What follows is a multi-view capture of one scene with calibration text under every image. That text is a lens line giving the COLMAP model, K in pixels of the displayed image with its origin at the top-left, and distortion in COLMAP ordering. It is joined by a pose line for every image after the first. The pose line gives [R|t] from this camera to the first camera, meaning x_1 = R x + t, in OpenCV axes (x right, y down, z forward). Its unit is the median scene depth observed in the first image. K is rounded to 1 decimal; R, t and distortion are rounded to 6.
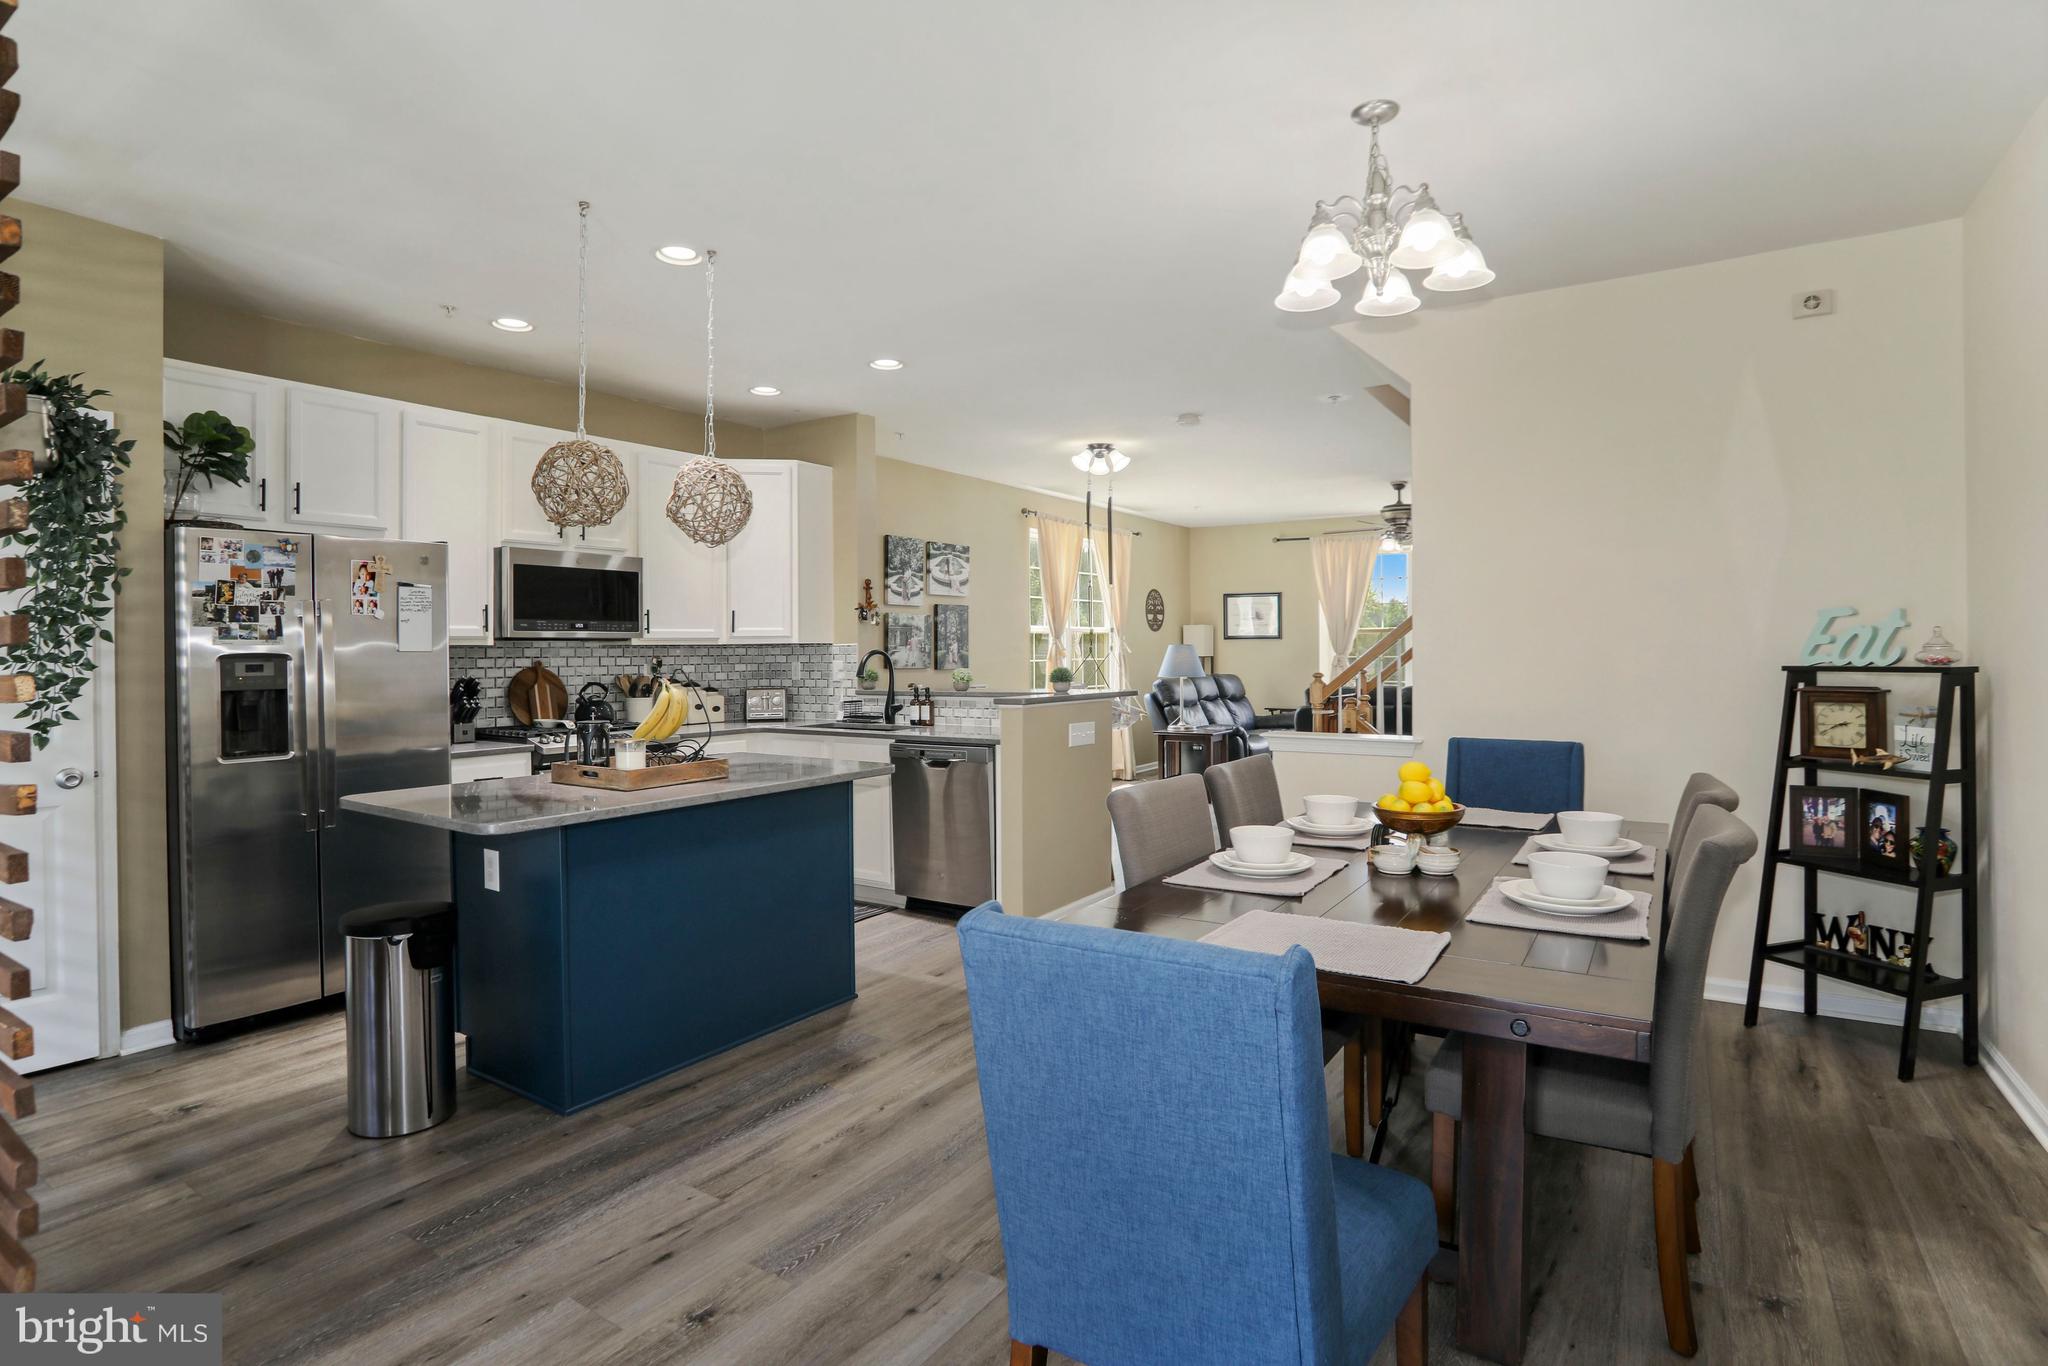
lens RADIAL K [[1026.2, 0, 1009.7], [0, 1026.2, 647.2], [0, 0, 1]] dist [-0.070431, 0.025271]
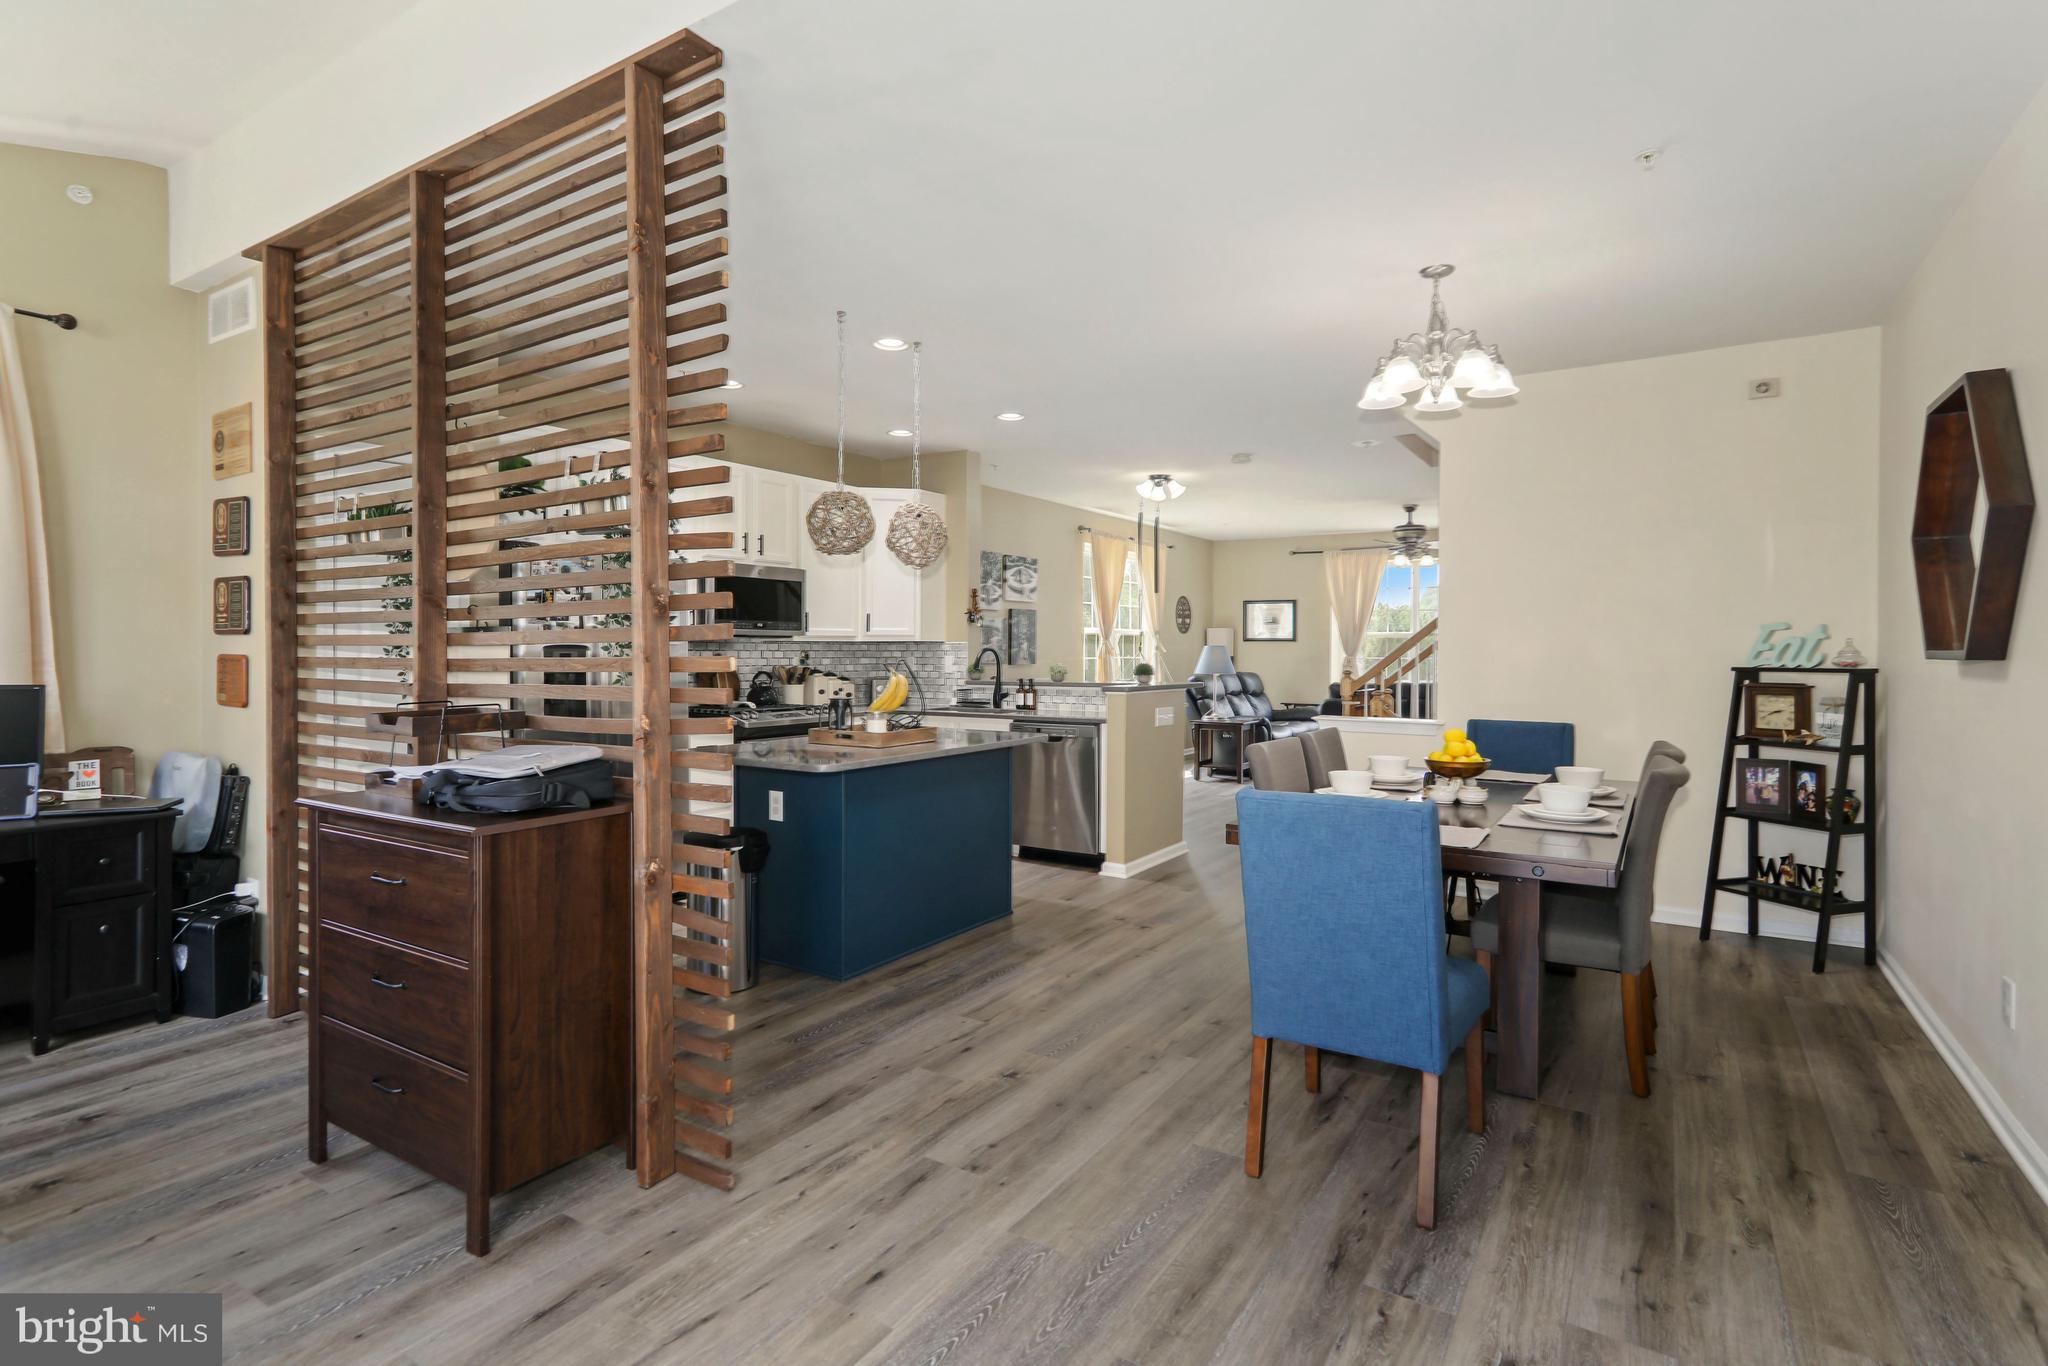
lens RADIAL K [[1007.1, 0, 1011.4], [0, 1007.1, 654.7], [0, 0, 1]] dist [-0.005996, 0.010664]
pose [[0.999882, 0.010666, 0.011020, -0.183201], [-0.010759, 0.999907, 0.008414, 0.001513], [-0.010929, -0.008531, 0.999904, -0.313074]]
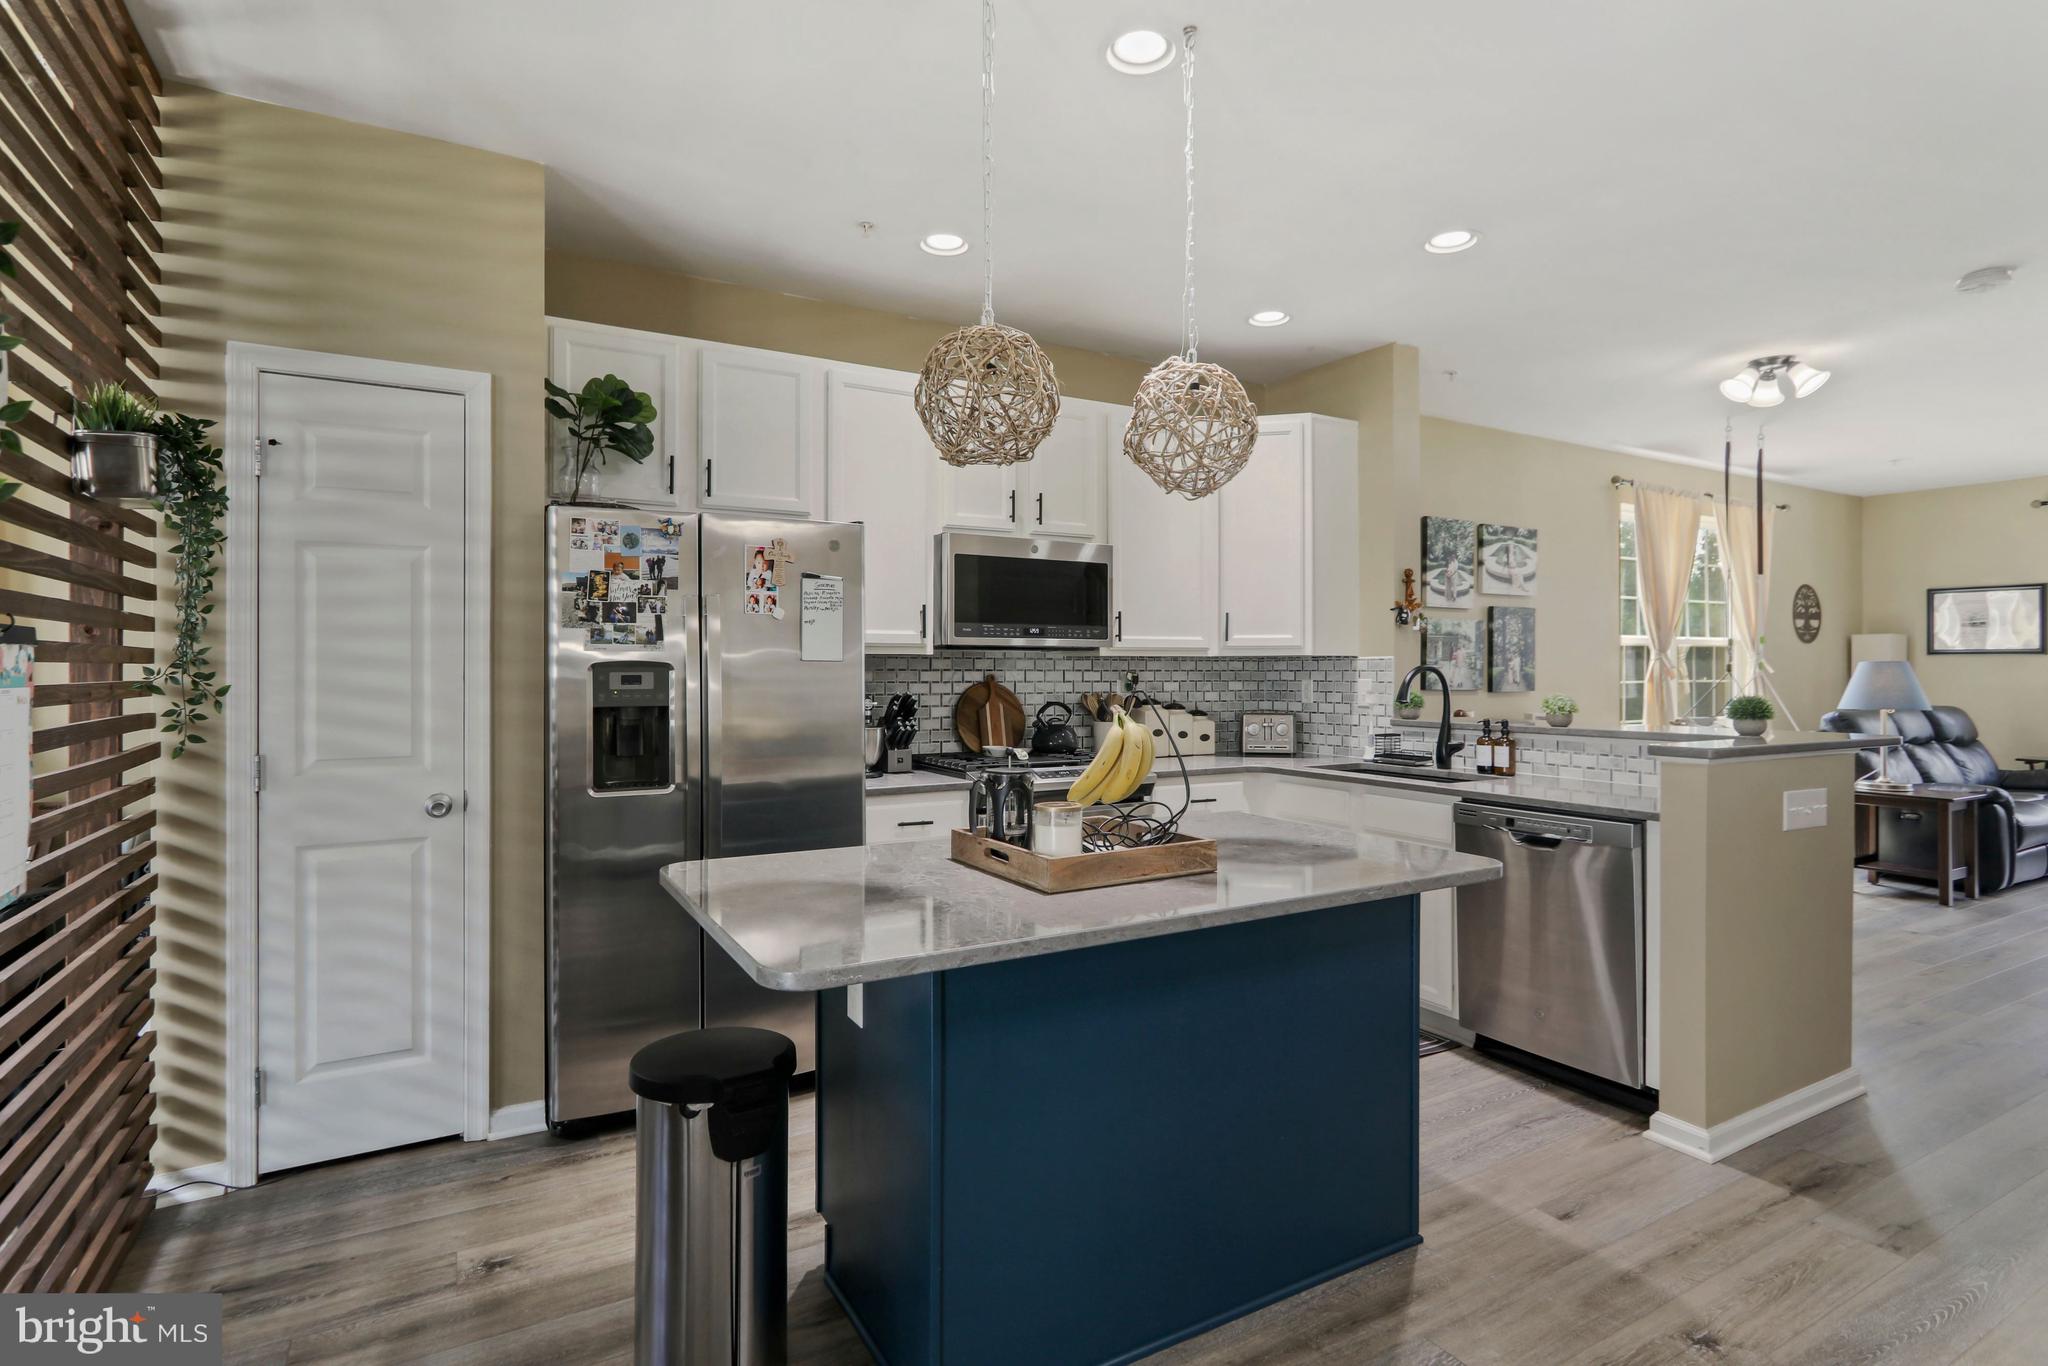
lens RADIAL K [[1007.1, 0, 1030.7], [0, 1007.1, 661.7], [0, 0, 1]] dist [-0.005996, 0.010664]
pose [[0.896650, 0.006248, -0.442697, -0.104013], [-0.007053, 0.999975, -0.000171, 0.004312], [0.442684, 0.003276, 0.896671, 0.395079]]
